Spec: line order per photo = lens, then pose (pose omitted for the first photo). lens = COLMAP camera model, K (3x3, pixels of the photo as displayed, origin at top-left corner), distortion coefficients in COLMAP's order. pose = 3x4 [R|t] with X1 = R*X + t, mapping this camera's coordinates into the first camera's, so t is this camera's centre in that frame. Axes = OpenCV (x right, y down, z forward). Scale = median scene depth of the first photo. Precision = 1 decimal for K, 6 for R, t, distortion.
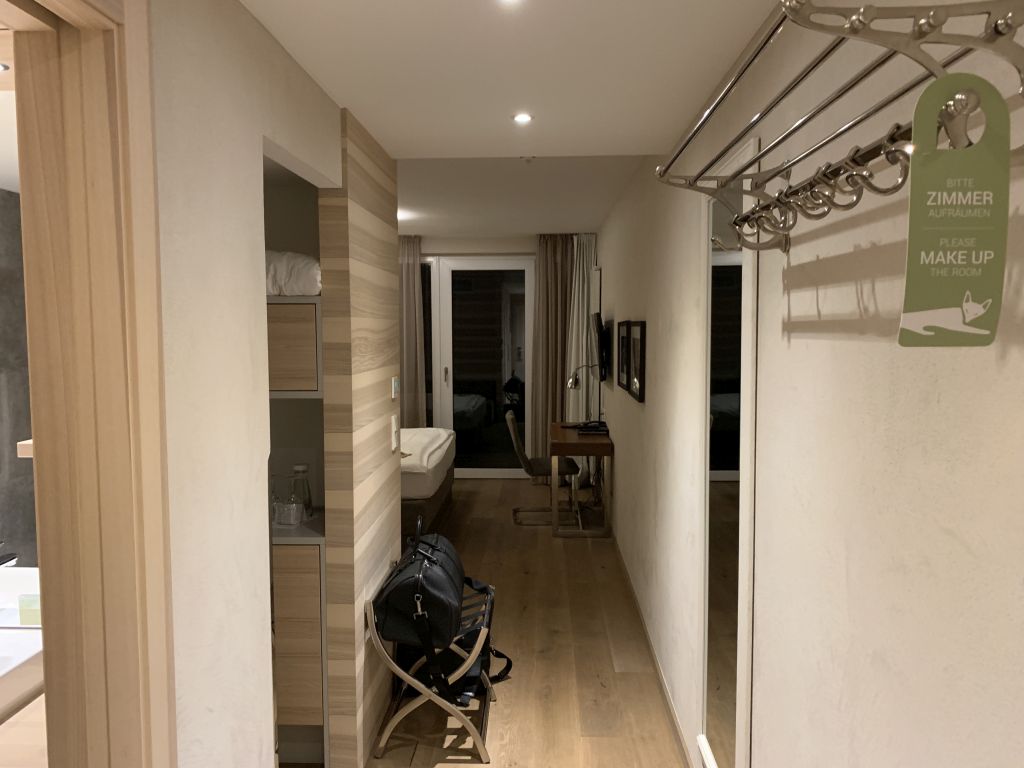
lens RADIAL K [[784.2, 0, 512.0], [0, 784.2, 384.0], [0, 0, 1]] dist [0.063610, -0.085490]
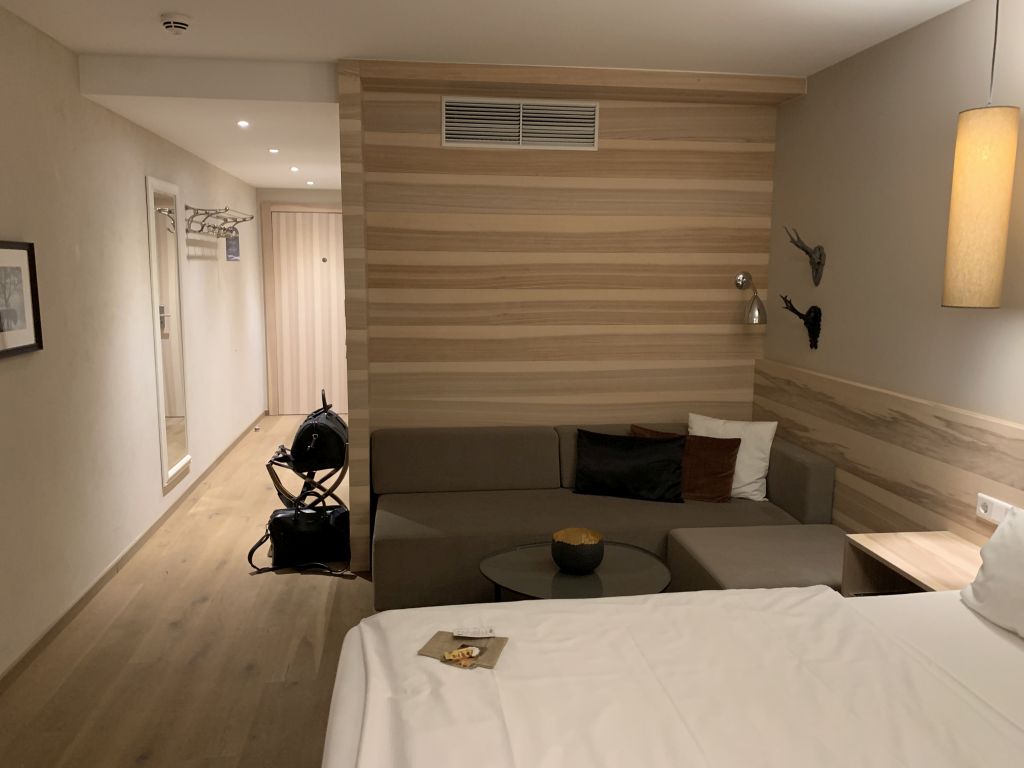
lens RADIAL K [[784.2, 0, 512.0], [0, 784.2, 384.0], [0, 0, 1]] dist [0.063610, -0.085490]
pose [[-0.984882, 0.021144, -0.171932, -0.393510], [-0.016596, 0.976440, 0.215150, -0.289150], [0.172431, 0.214751, -0.961327, 4.526792]]
